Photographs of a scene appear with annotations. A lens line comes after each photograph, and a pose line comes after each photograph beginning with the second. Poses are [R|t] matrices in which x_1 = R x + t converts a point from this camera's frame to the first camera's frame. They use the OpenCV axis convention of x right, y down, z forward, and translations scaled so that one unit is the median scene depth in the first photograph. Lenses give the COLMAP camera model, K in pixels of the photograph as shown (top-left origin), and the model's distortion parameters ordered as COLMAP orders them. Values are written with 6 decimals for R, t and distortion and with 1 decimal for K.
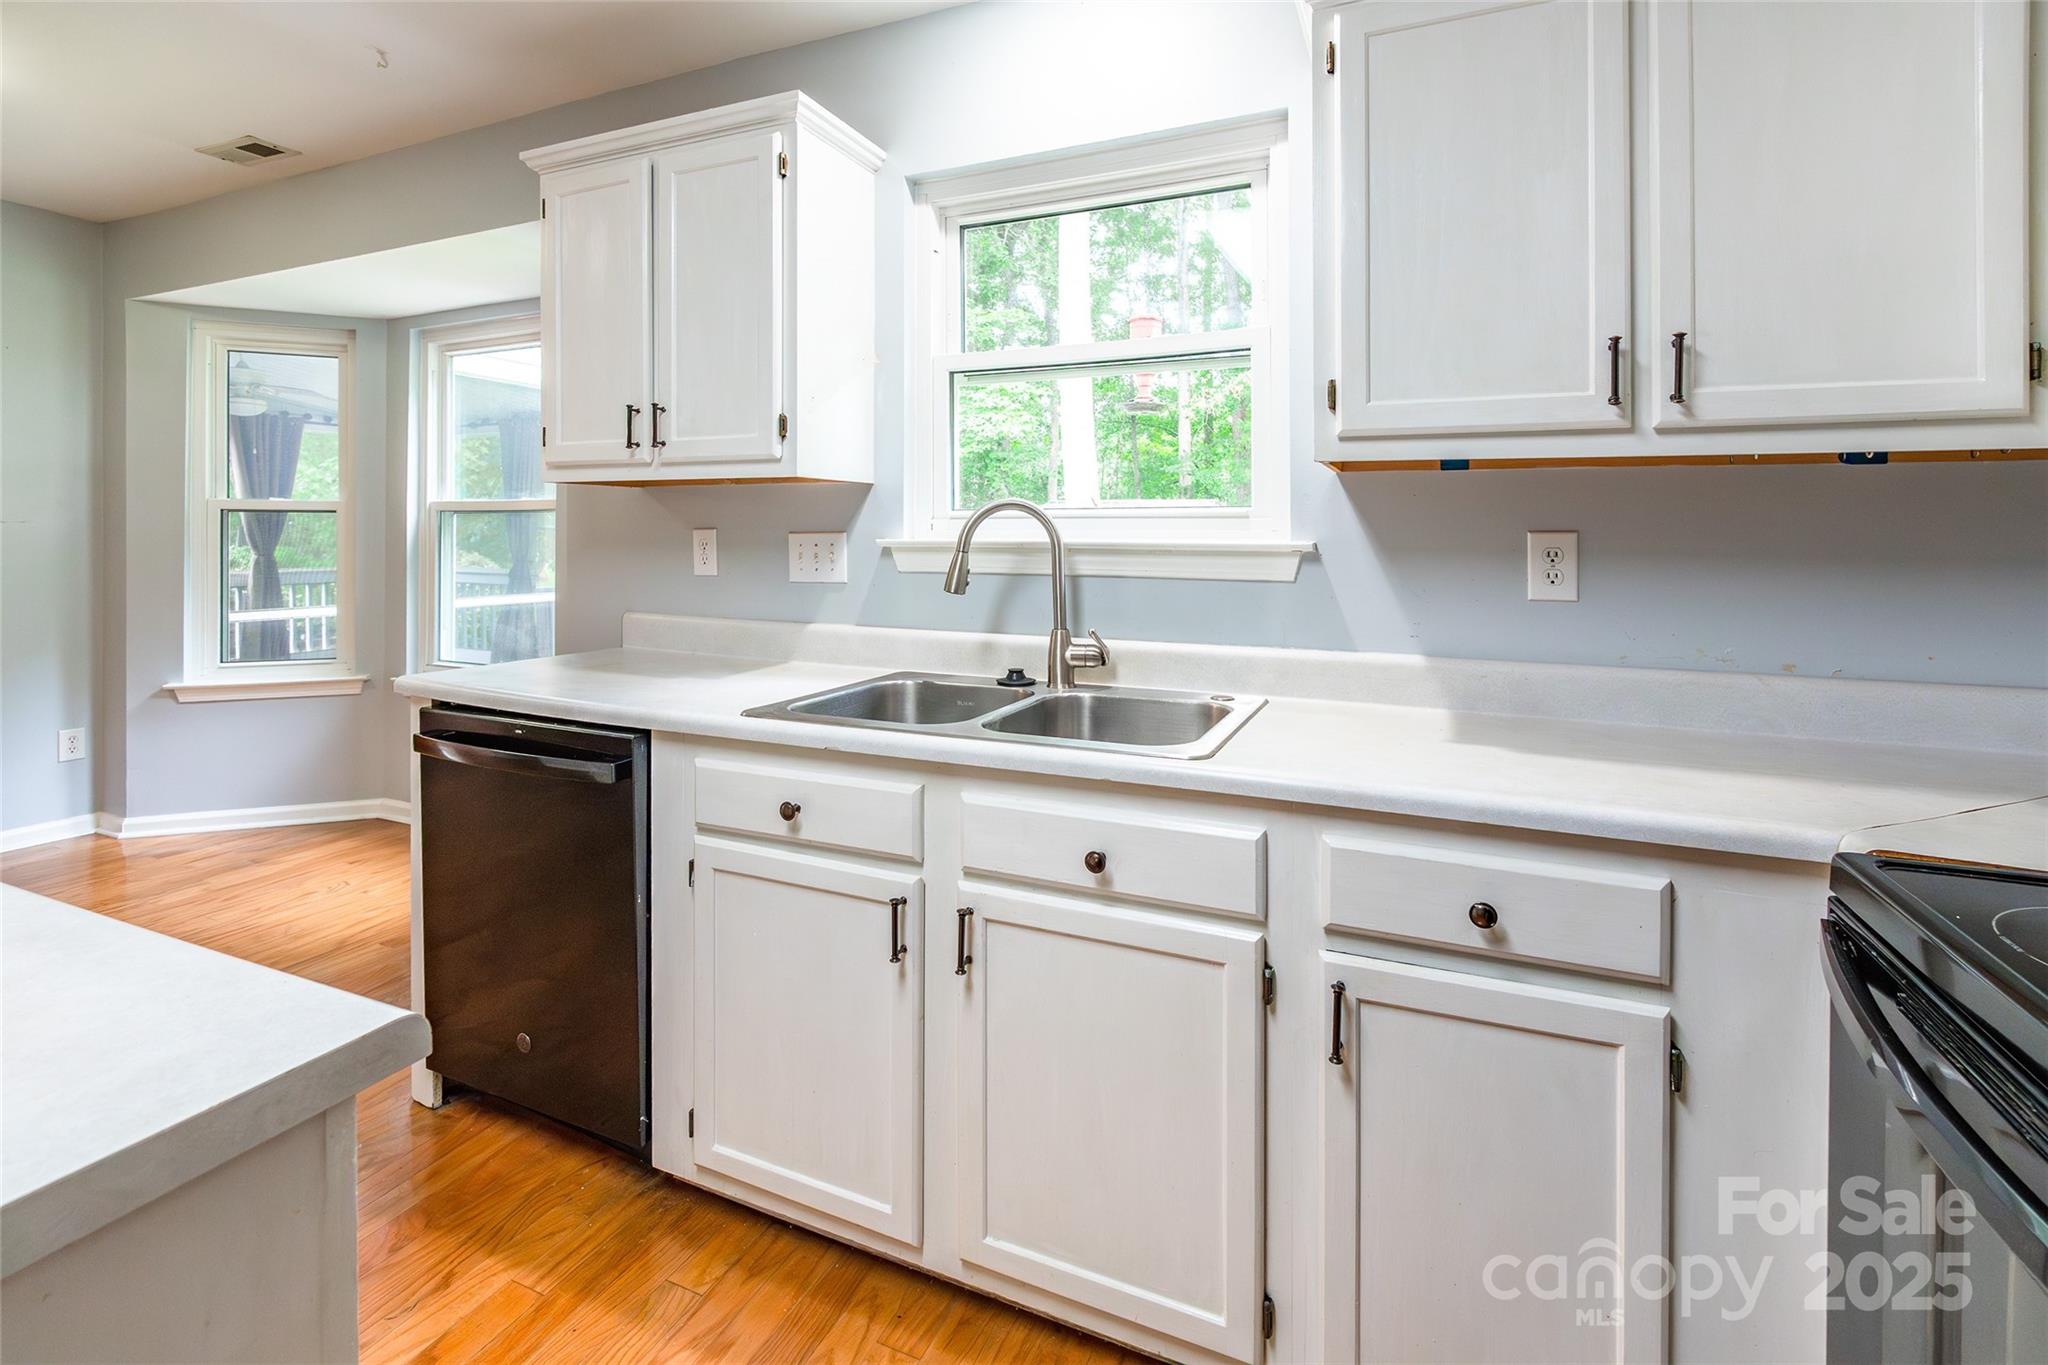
lens RADIAL K [[971.9, 0, 904.9], [0, 971.9, 534.8], [0, 0, 1]] dist [-0.003486, -0.000852]
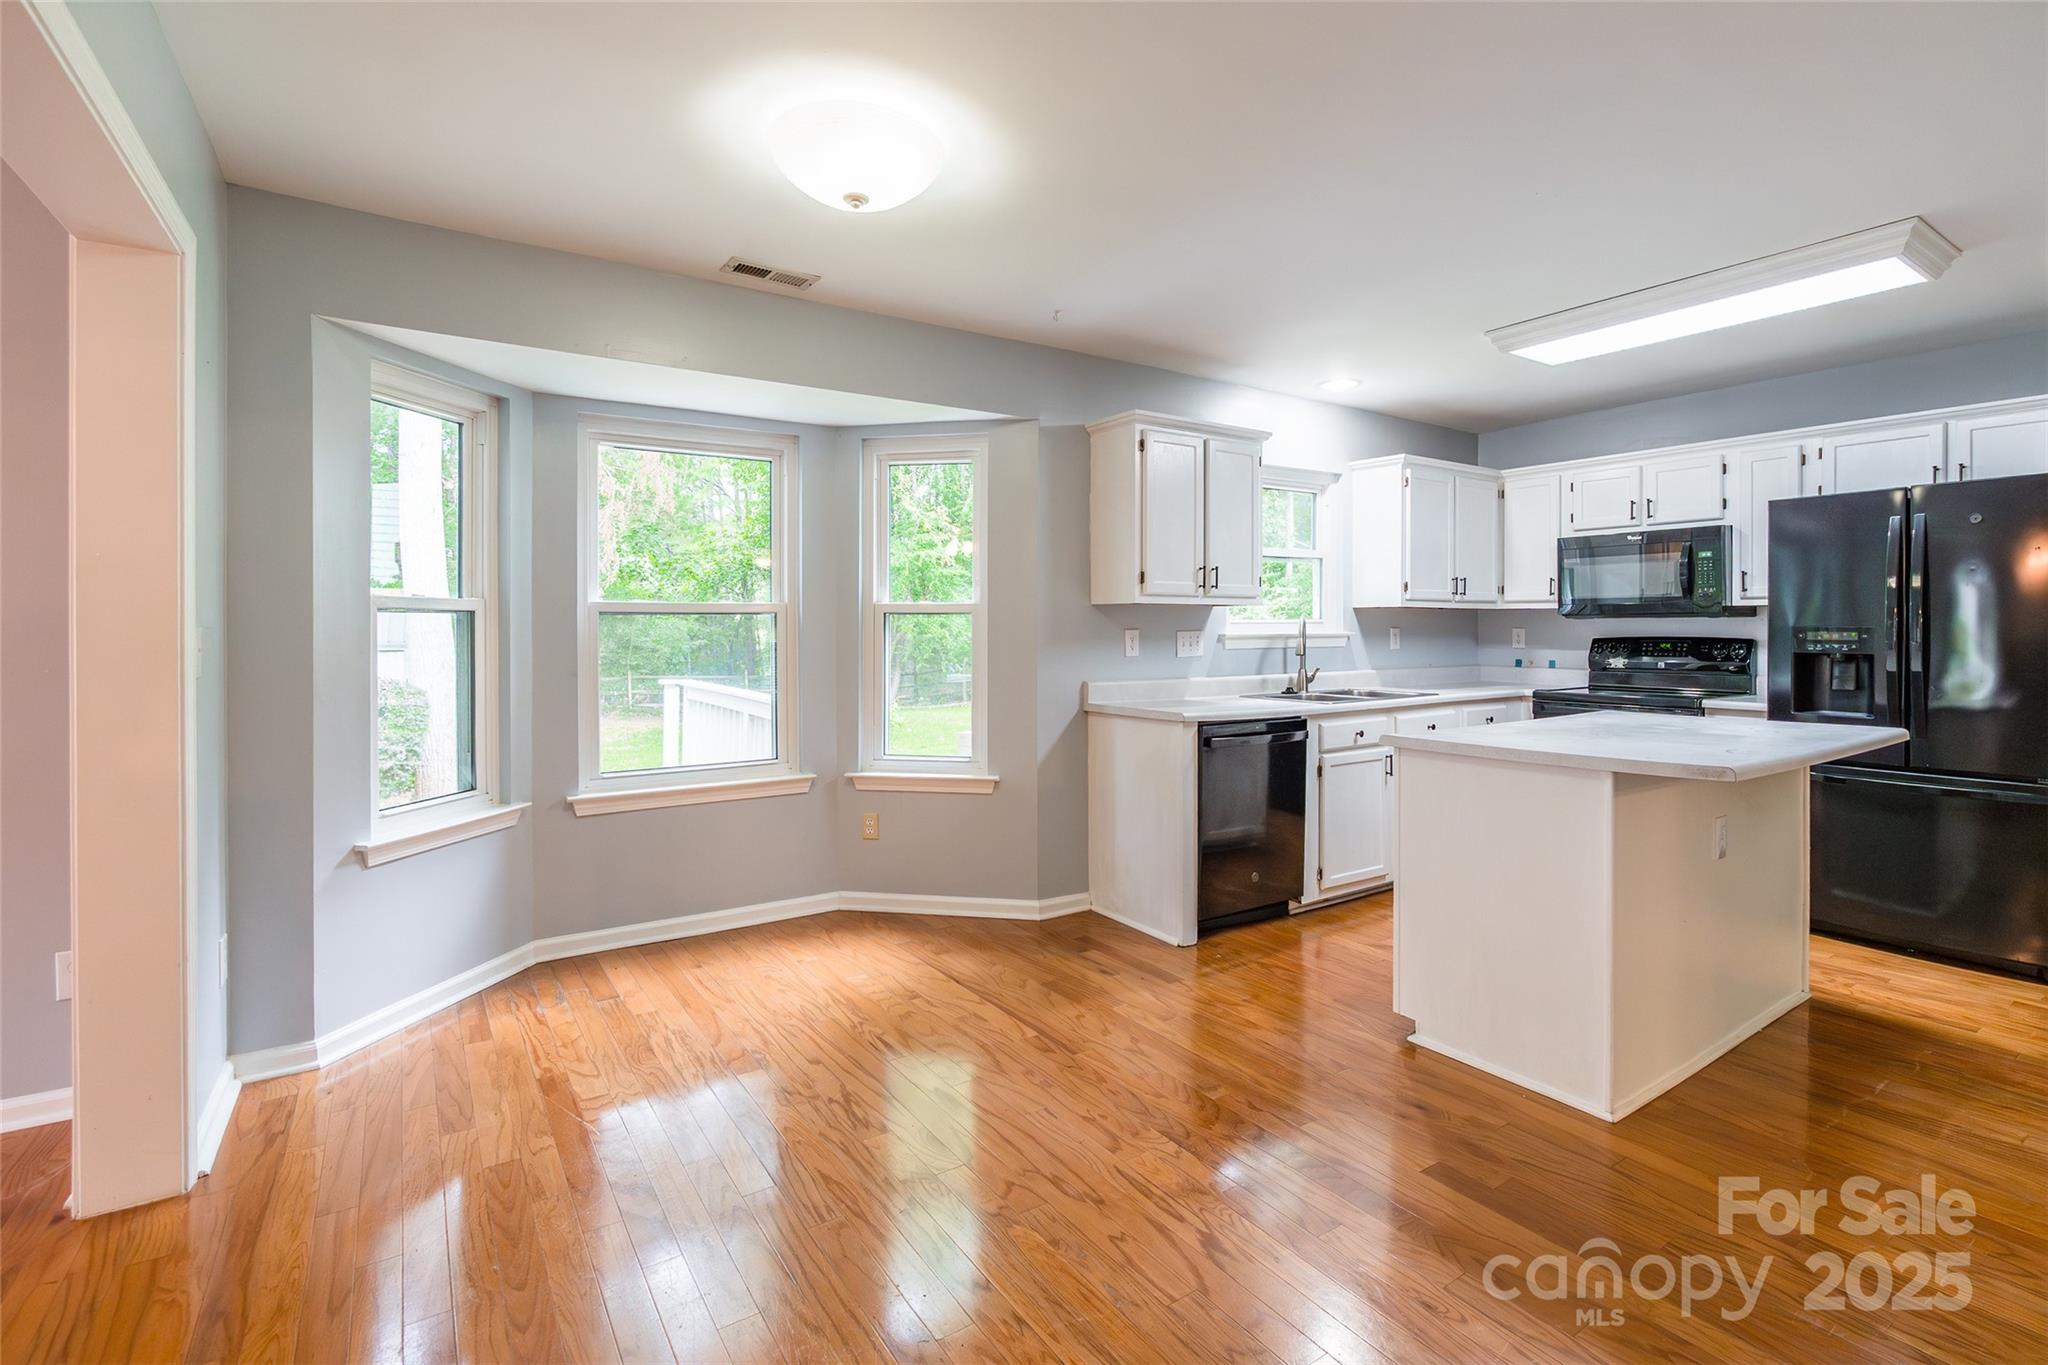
lens RADIAL K [[930.4, 0, 1073.3], [0, 930.4, 632.1], [0, 0, 1]] dist [-0.012514, 0.000195]
pose [[0.497694, -0.013017, 0.867255, -1.925375], [0.006011, 0.999915, 0.011558, -0.024819], [-0.867332, -0.000539, 0.497731, 0.298368]]
